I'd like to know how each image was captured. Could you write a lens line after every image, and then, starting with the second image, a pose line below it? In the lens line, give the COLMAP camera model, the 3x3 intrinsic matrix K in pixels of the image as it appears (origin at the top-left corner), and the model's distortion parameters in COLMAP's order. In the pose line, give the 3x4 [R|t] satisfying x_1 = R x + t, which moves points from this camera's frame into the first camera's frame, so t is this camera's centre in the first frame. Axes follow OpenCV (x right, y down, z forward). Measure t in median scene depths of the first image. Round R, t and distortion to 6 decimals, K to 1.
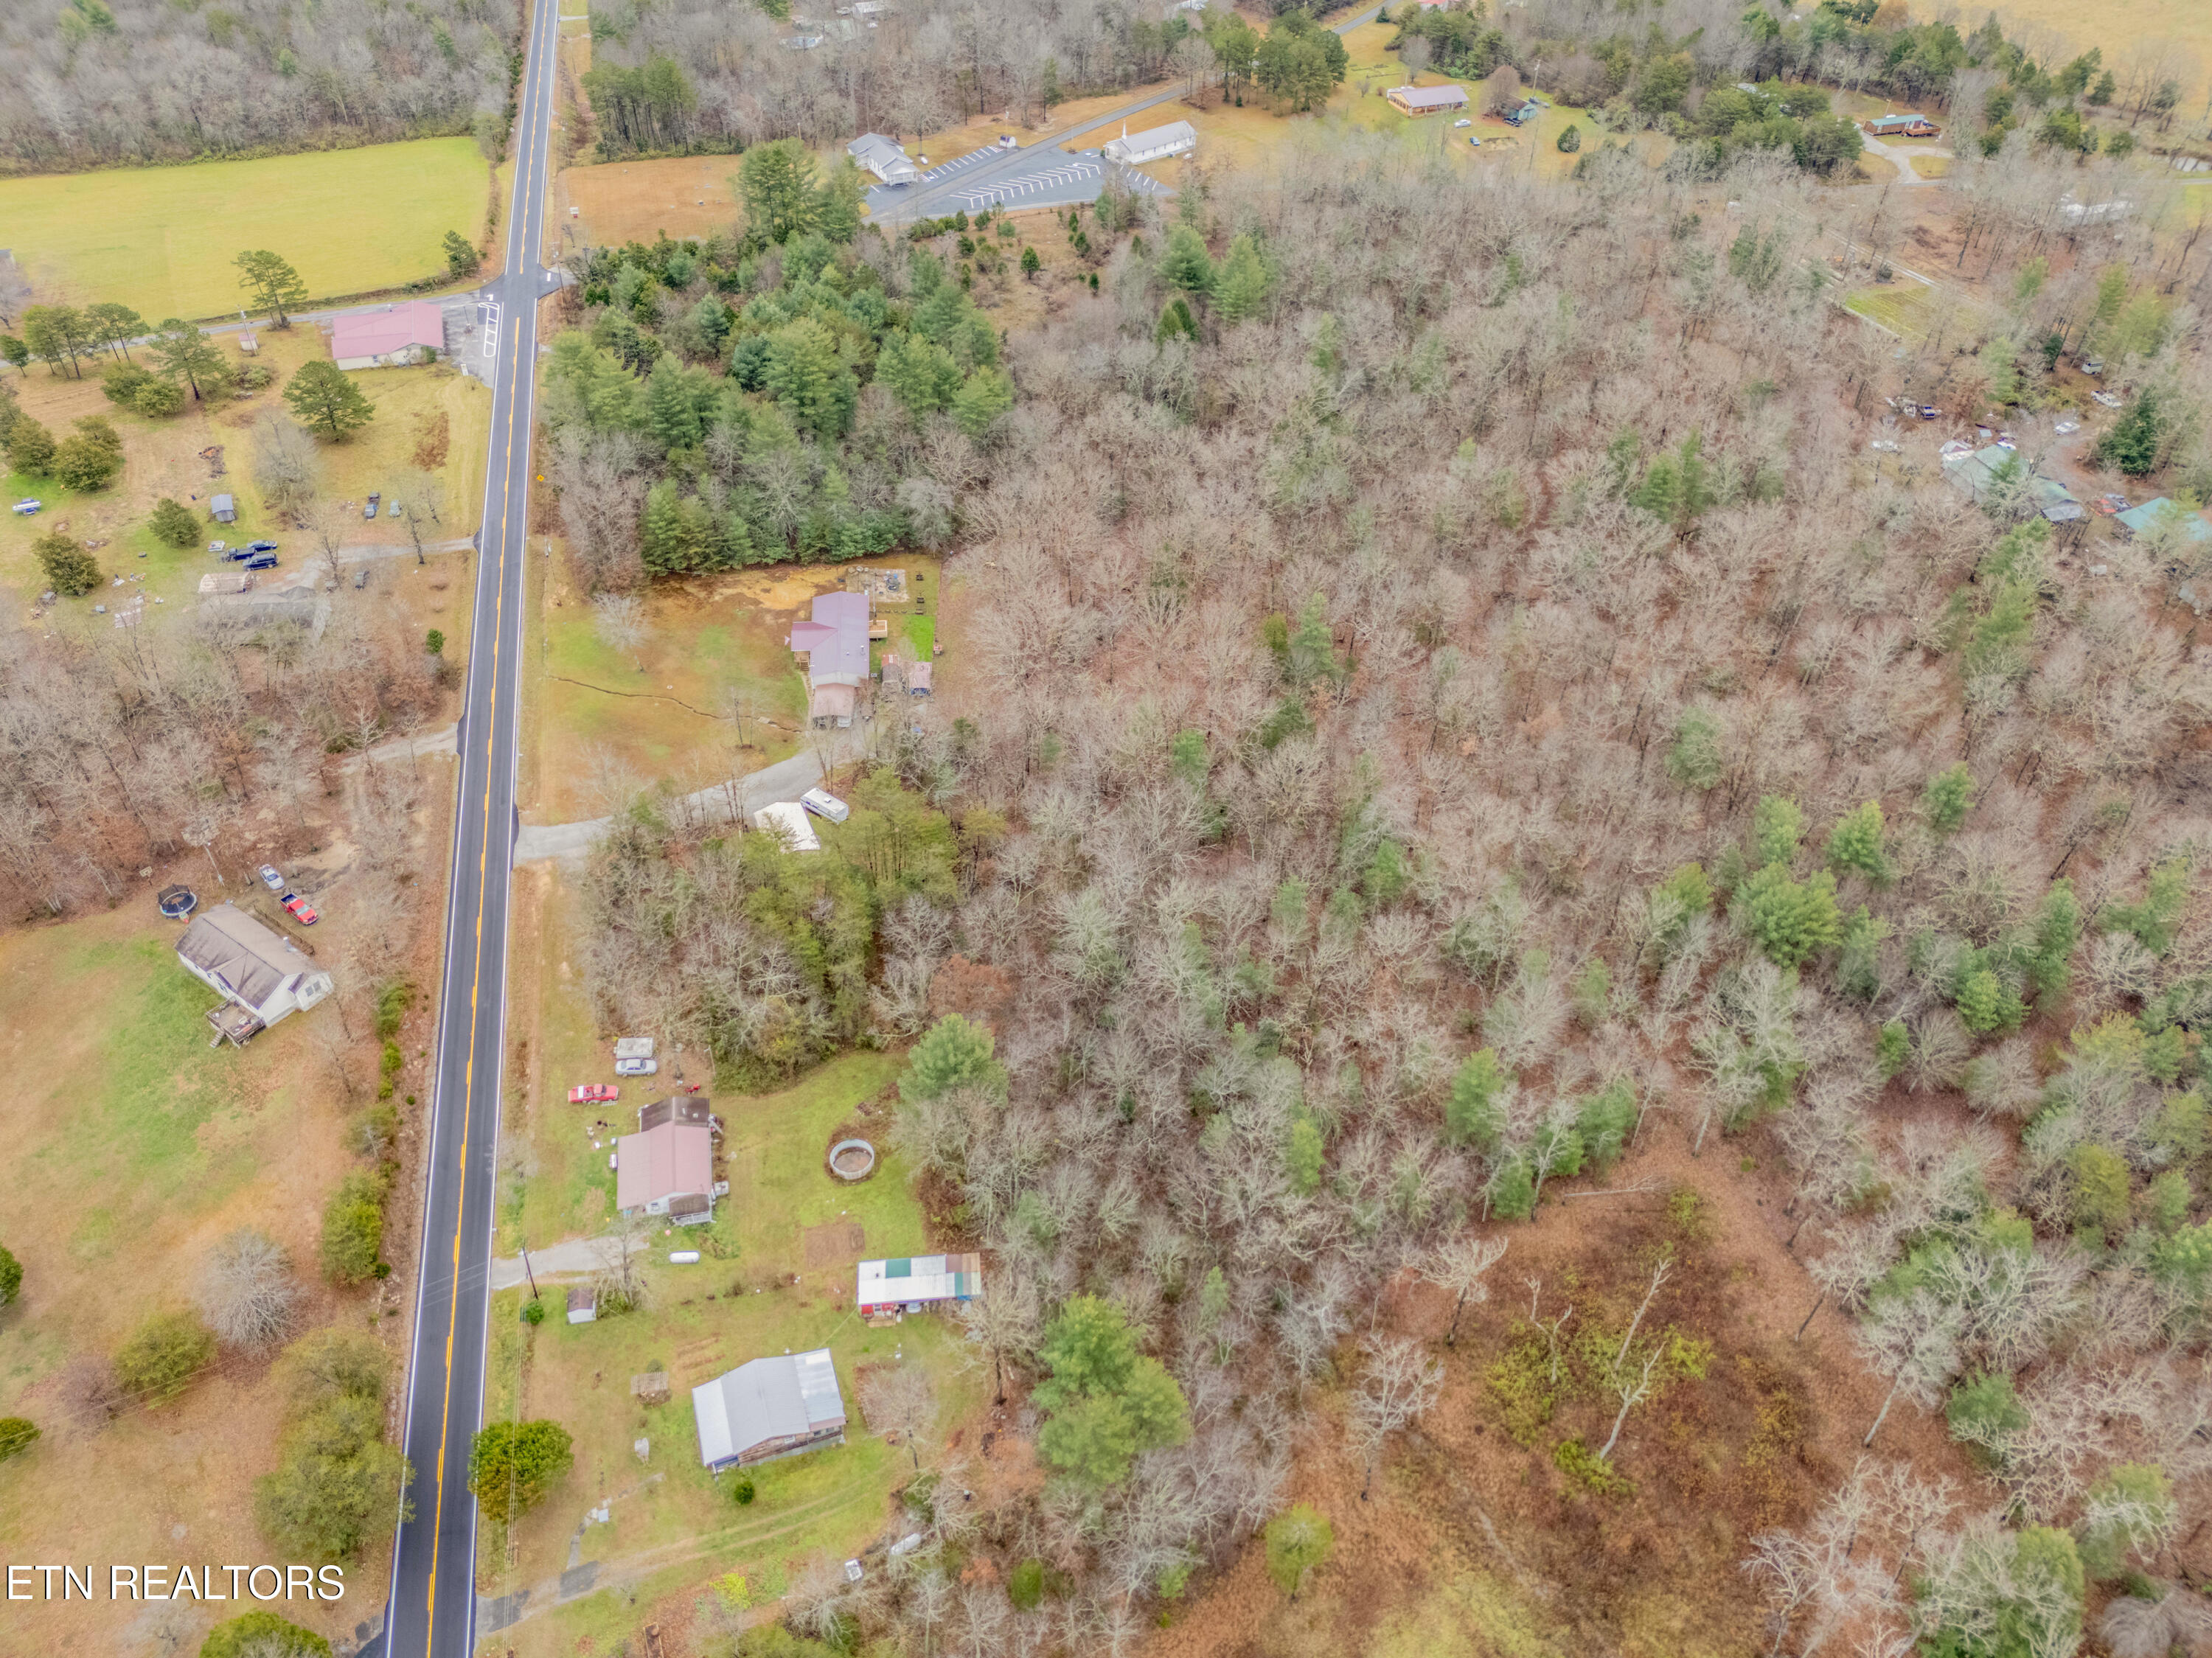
lens RADIAL K [[1650.0, 0, 1115.3], [0, 1650.0, 827.9], [0, 0, 1]] dist [0.004052, -0.005907]
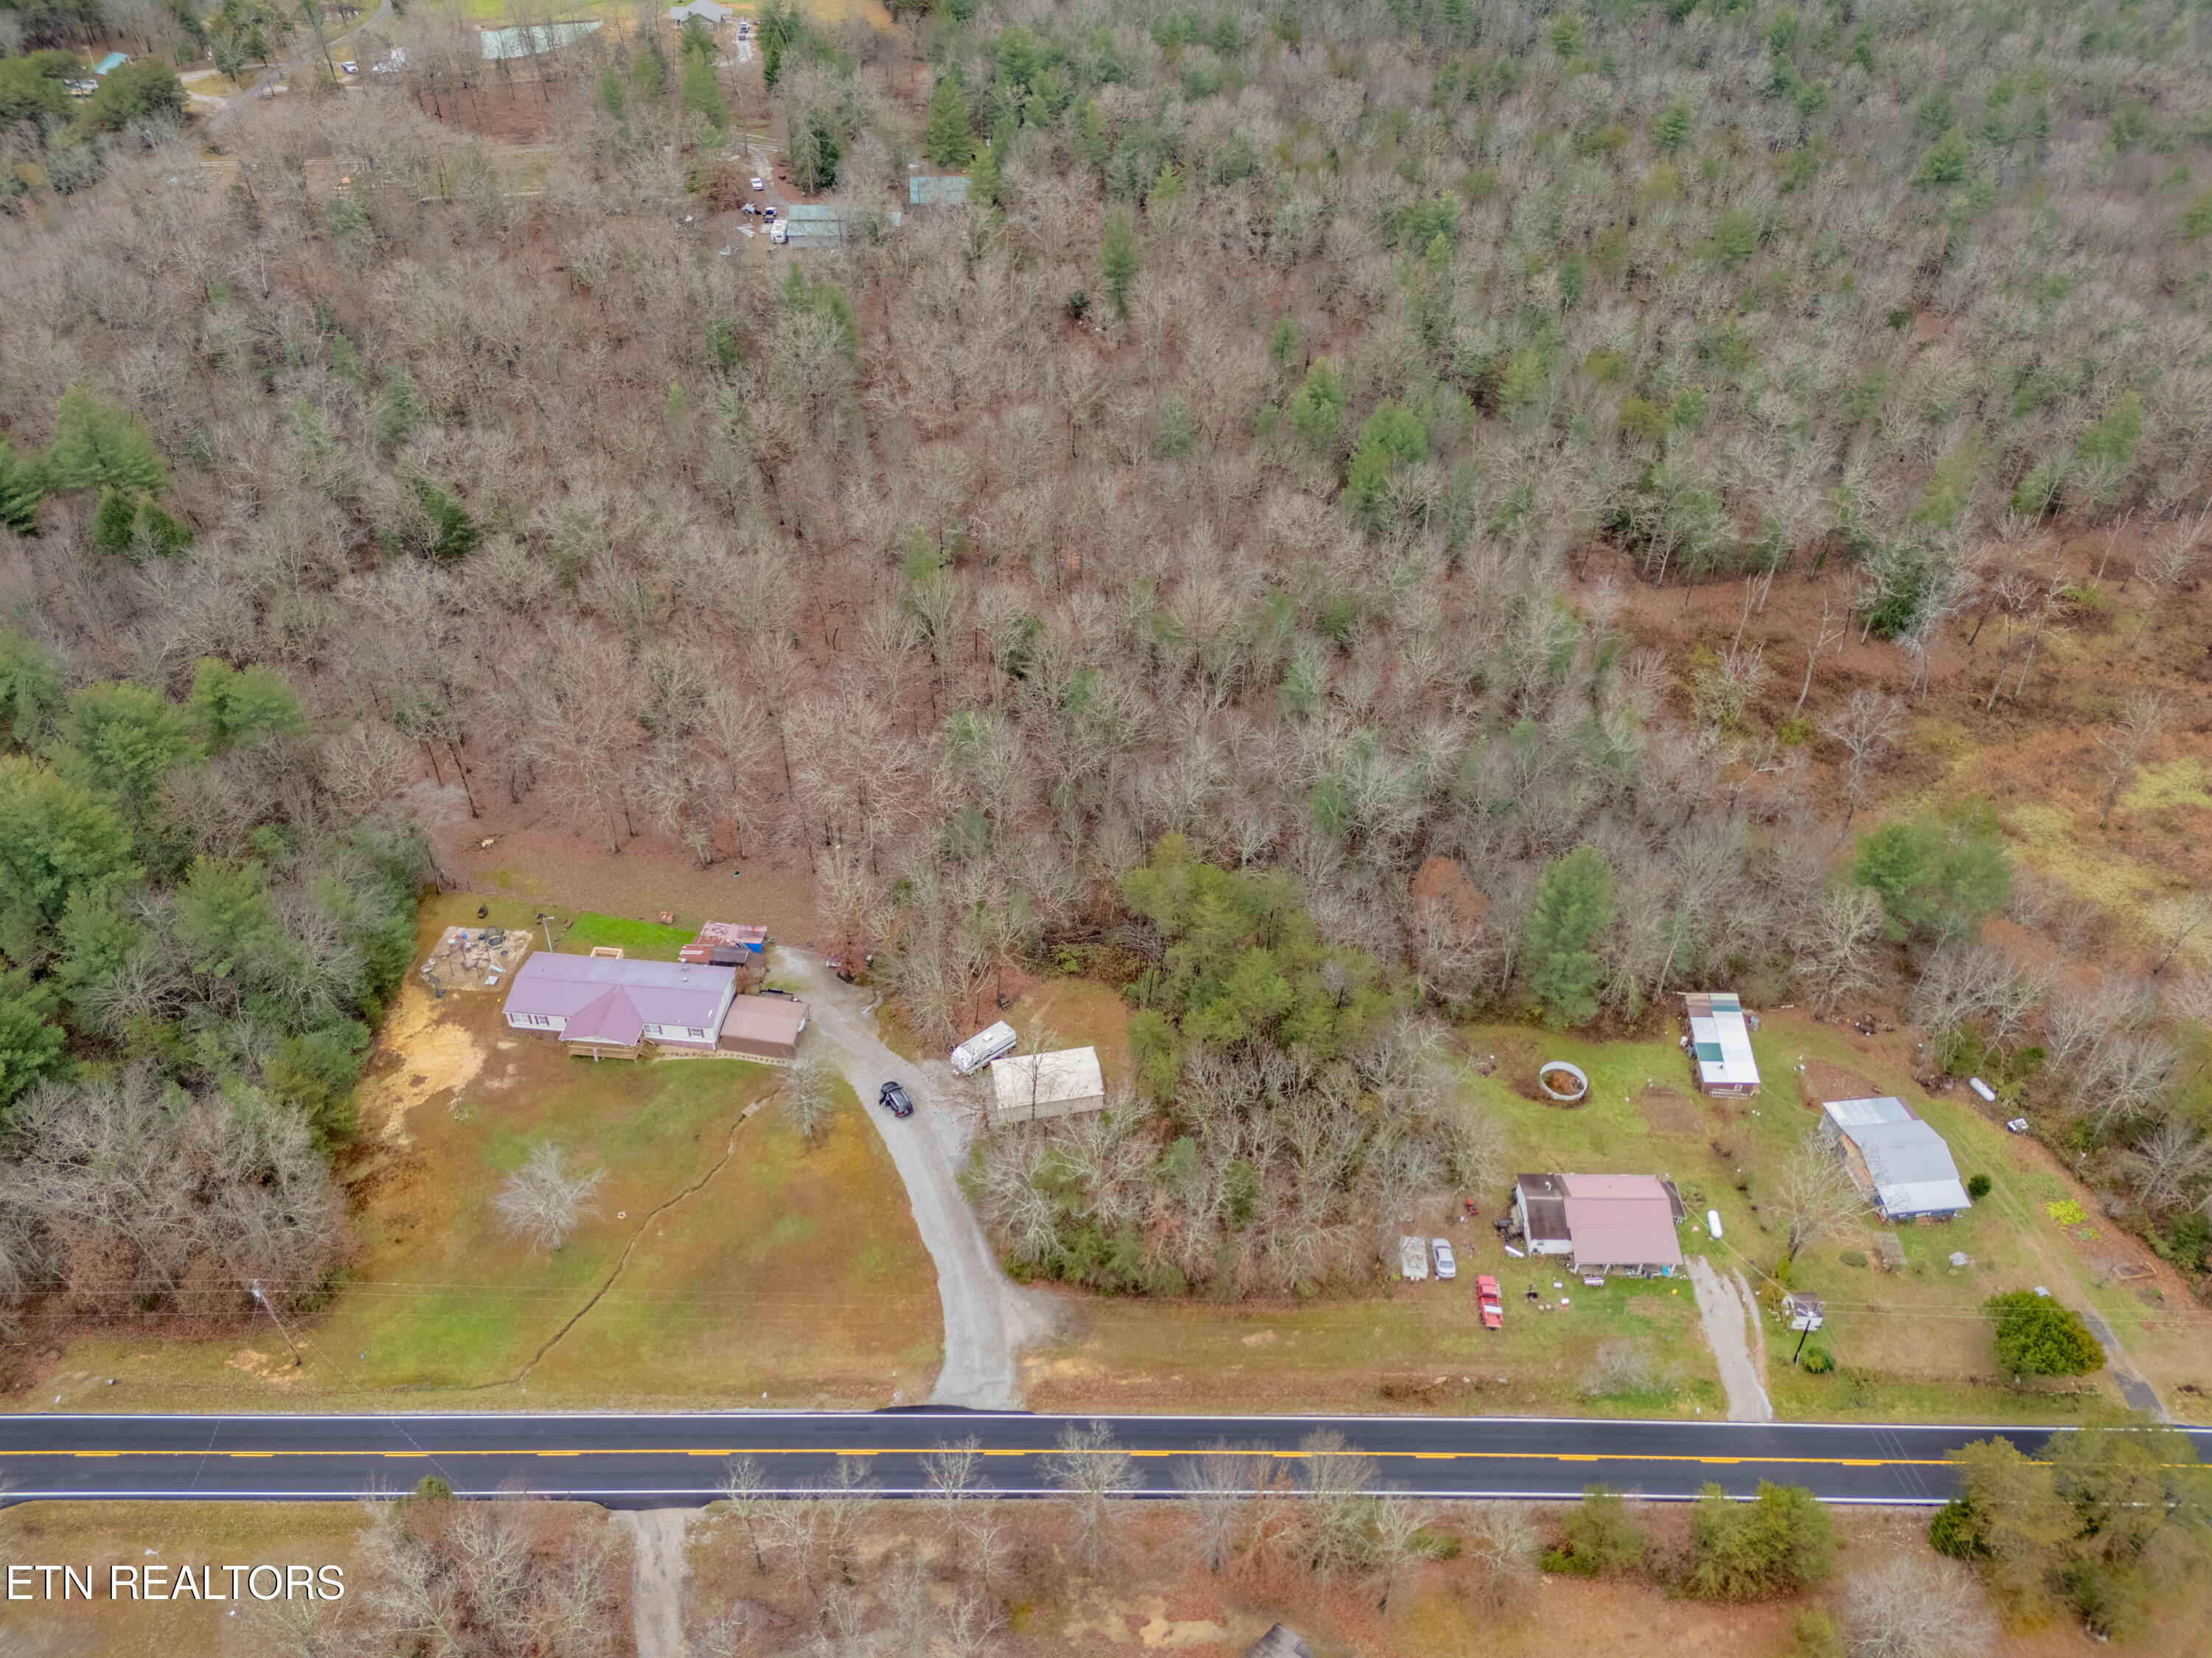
lens RADIAL K [[1650.0, 0, 1115.3], [0, 1650.0, 827.9], [0, 0, 1]] dist [0.004052, -0.005907]
pose [[0.203346, -0.647036, 0.734843, -0.781171], [0.622129, 0.664925, 0.413317, -0.424969], [-0.756046, 0.373121, 0.537750, 0.621803]]
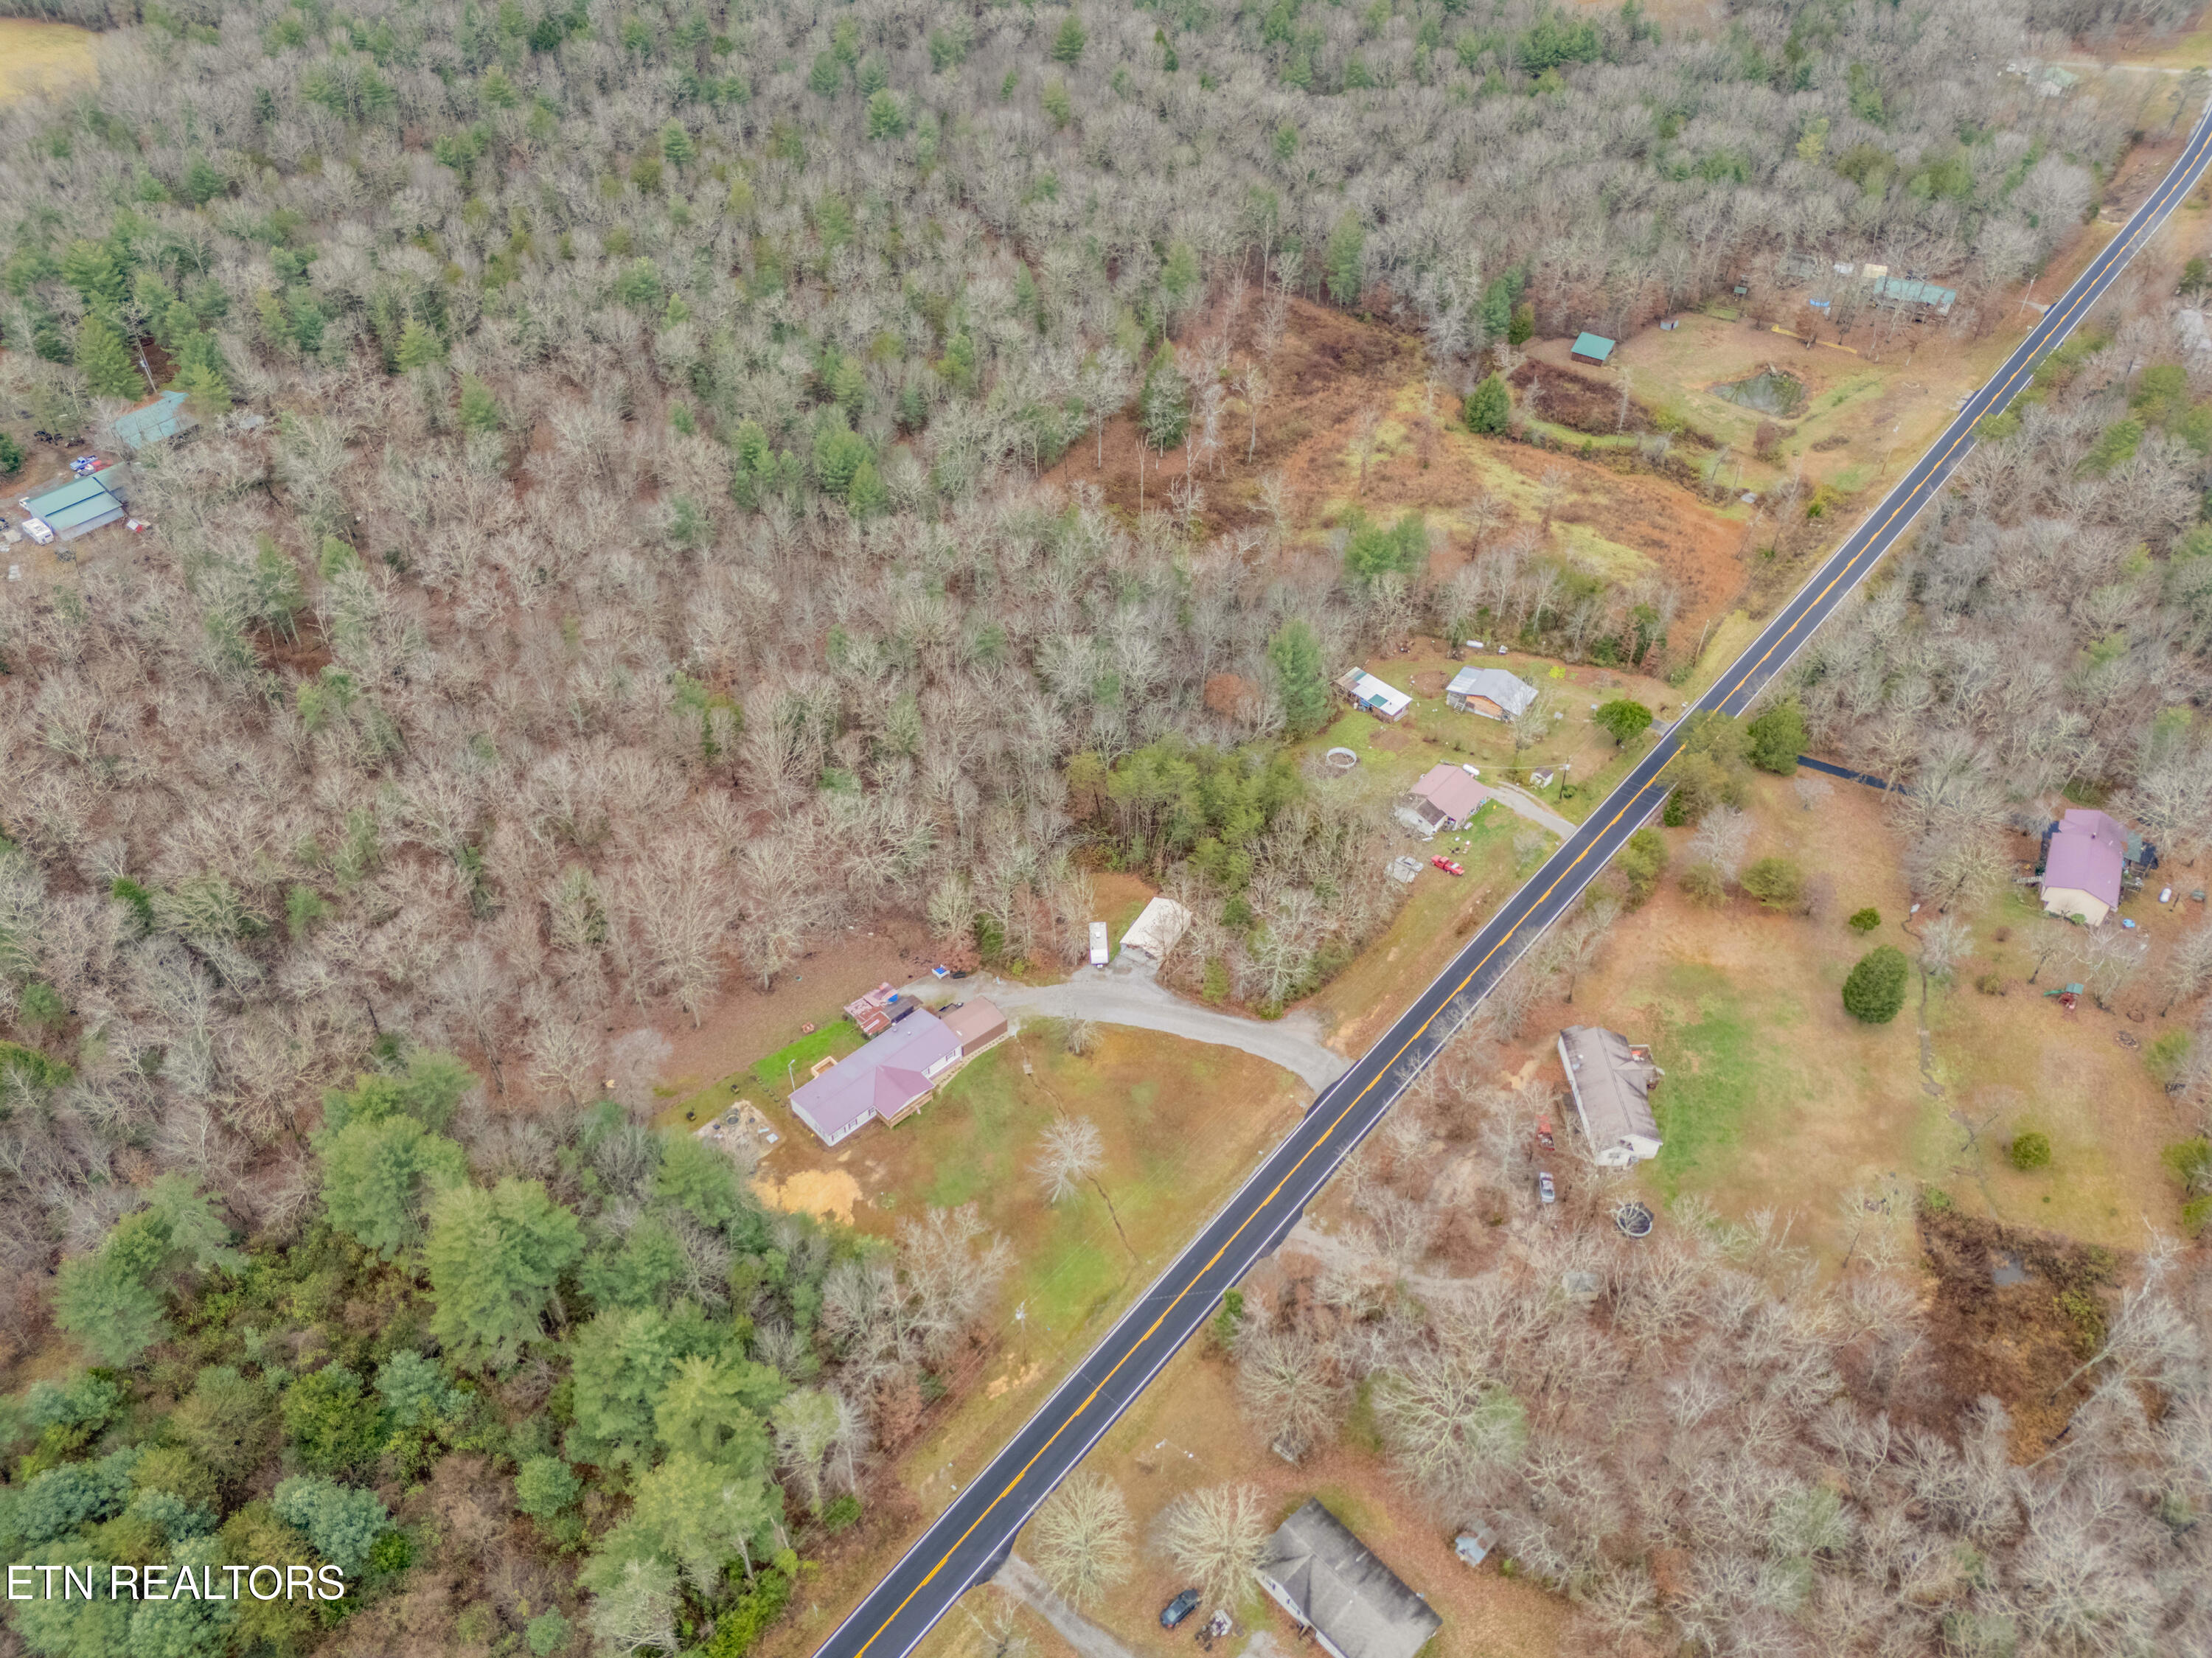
lens RADIAL K [[1650.0, 0, 1115.3], [0, 1650.0, 827.9], [0, 0, 1]] dist [0.004052, -0.005907]
pose [[-0.613868, -0.548616, 0.567615, -0.885970], [0.494649, 0.293049, 0.818196, -1.064569], [-0.615214, 0.783034, 0.091478, 1.011938]]
